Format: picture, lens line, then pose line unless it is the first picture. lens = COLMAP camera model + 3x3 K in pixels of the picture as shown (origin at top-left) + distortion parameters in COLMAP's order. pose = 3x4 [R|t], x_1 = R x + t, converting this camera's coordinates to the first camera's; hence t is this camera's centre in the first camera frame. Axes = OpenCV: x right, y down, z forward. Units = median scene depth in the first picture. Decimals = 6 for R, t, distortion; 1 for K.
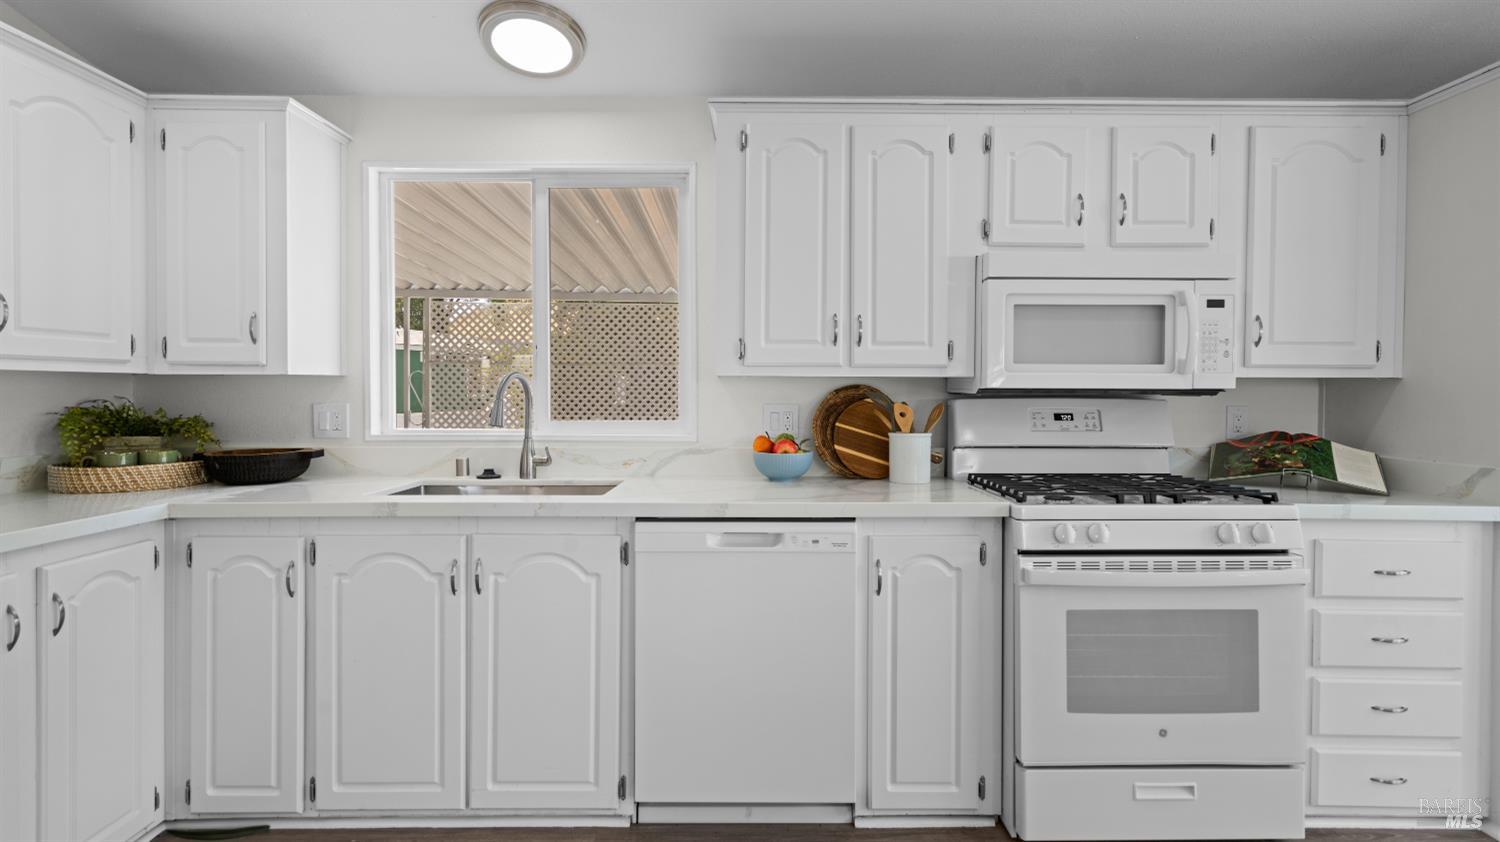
lens RADIAL K [[713.9, 0, 747.9], [0, 713.9, 393.2], [0, 0, 1]] dist [-0.001400, 0.004506]
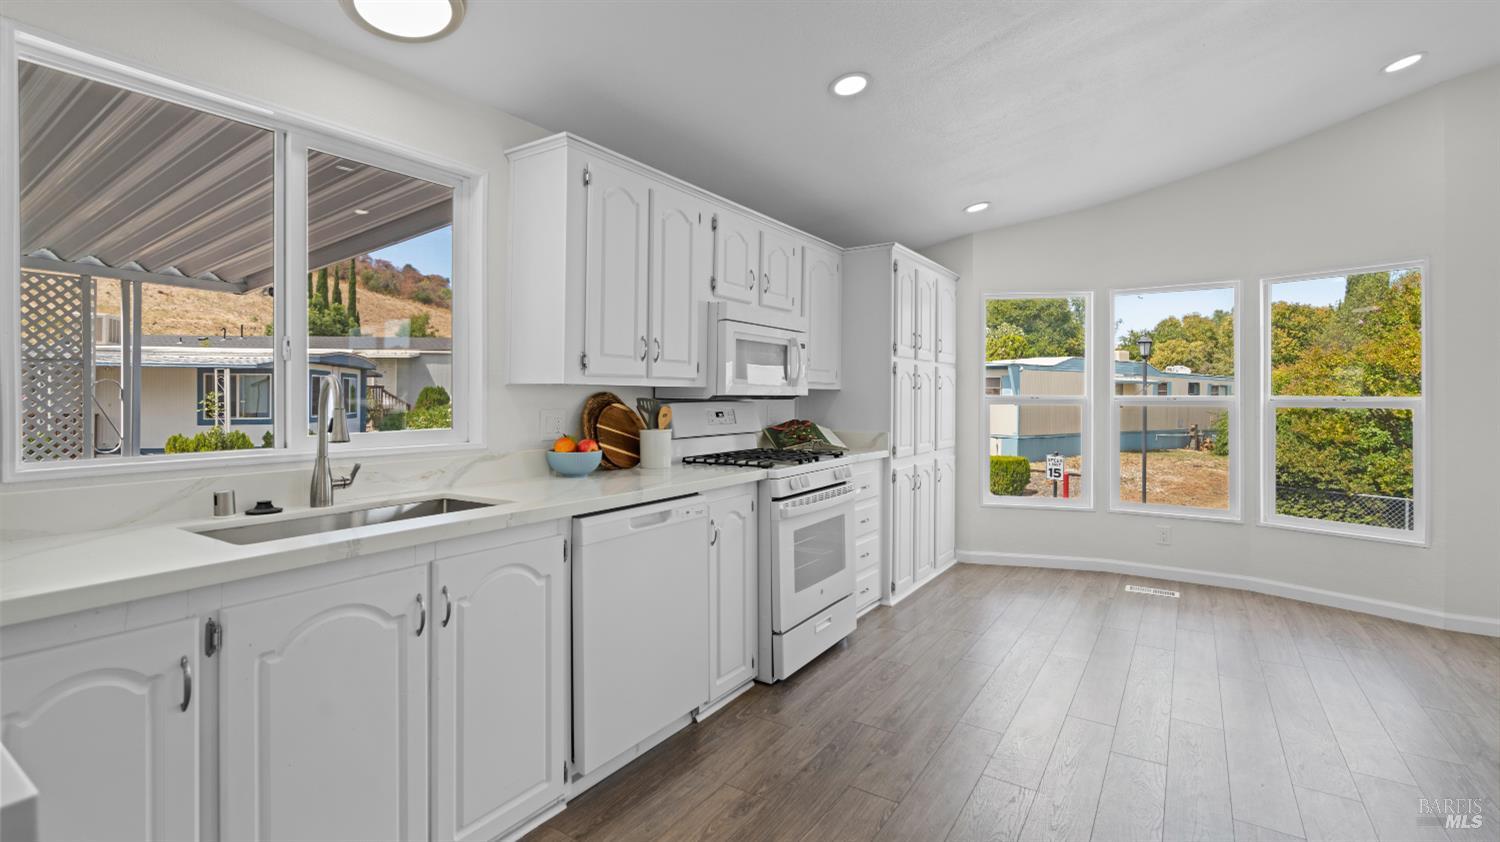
lens RADIAL K [[672.4, 0, 748.9], [0, 672.4, 395.6], [0, 0, 1]] dist [-0.002340, 0.000858]
pose [[0.558003, -0.000750, 0.829839, -0.752702], [0.006231, 0.999975, -0.003286, -0.001055], [-0.829816, 0.007004, 0.557994, 0.190369]]
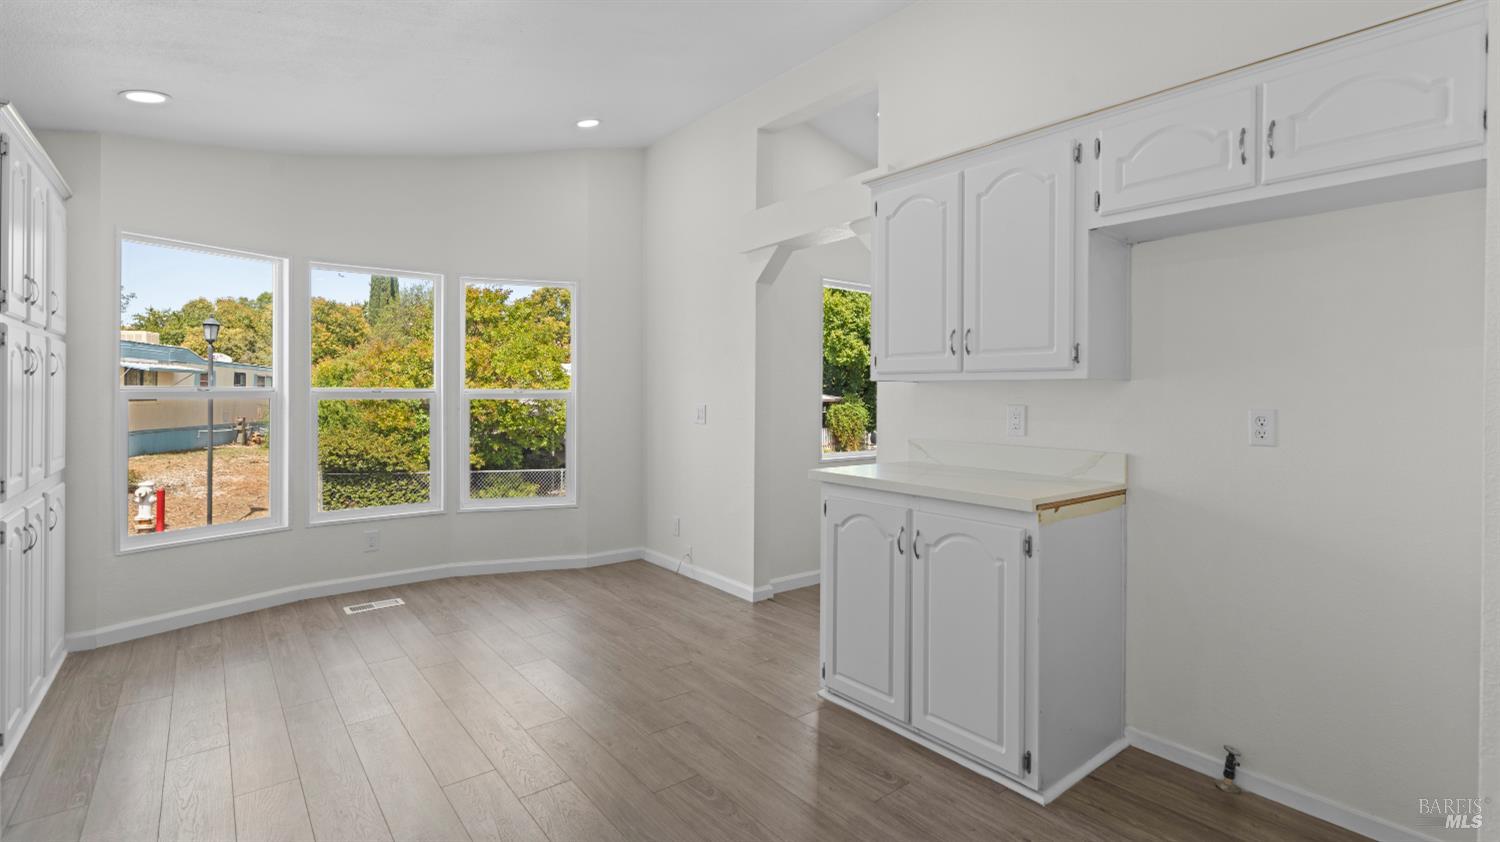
lens RADIAL K [[683.6, 0, 750.3], [0, 683.6, 394.1], [0, 0, 1]] dist [-0.000801, 0.000276]
pose [[-0.616529, -0.009682, 0.787272, -0.487920], [-0.000818, 0.999932, 0.011657, -0.004879], [-0.787331, 0.006543, -0.616495, 0.625775]]
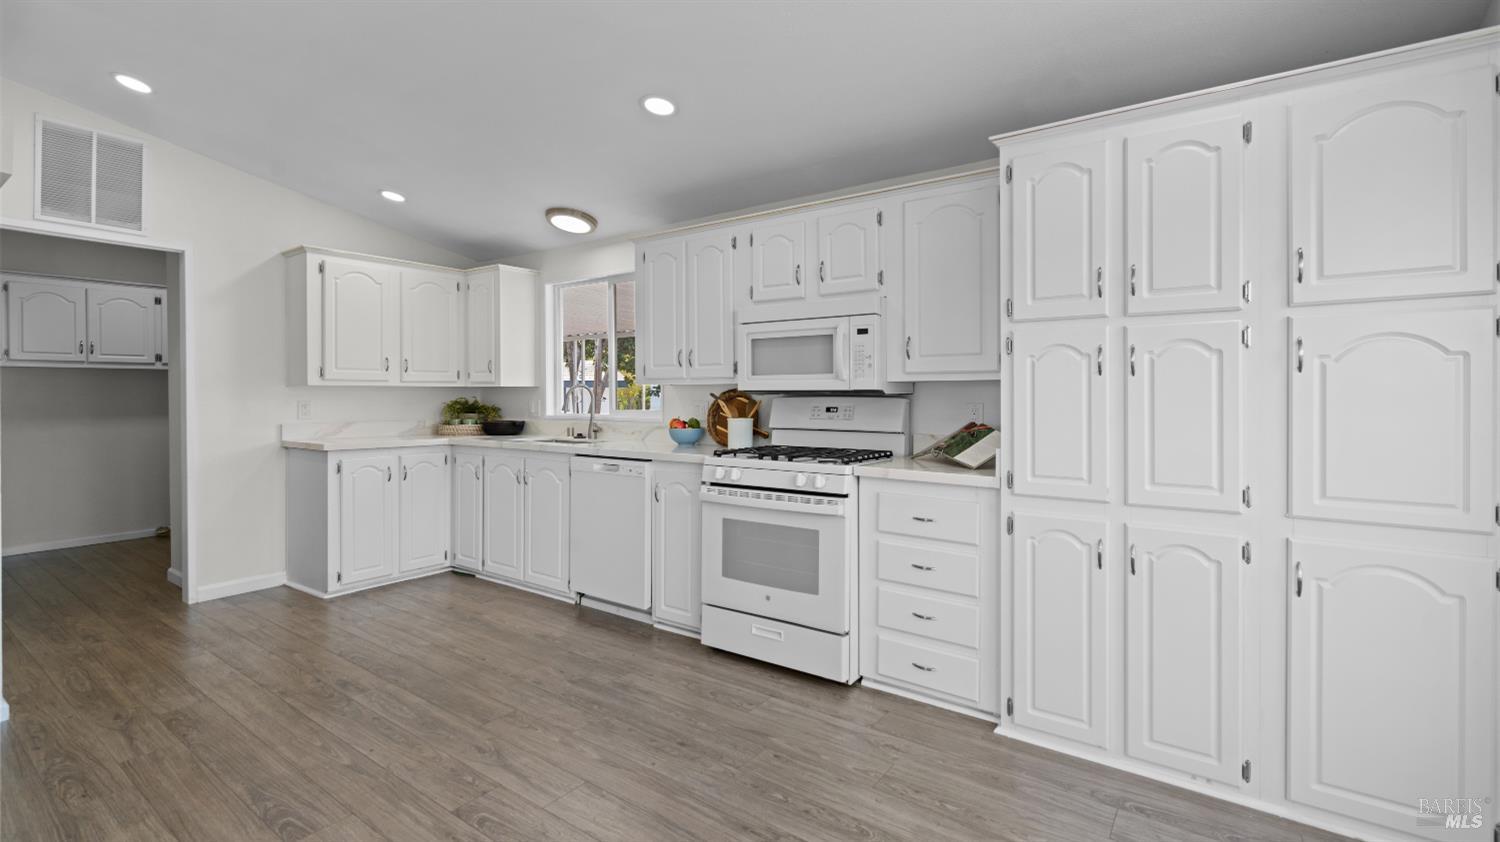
lens RADIAL K [[672.4, 0, 748.9], [0, 672.4, 395.6], [0, 0, 1]] dist [-0.002340, 0.000858]
pose [[0.804320, -0.002474, -0.594192, 1.246897], [-0.000513, 0.999988, -0.004857, 0.012424], [0.594197, 0.004211, 0.804309, -0.236836]]
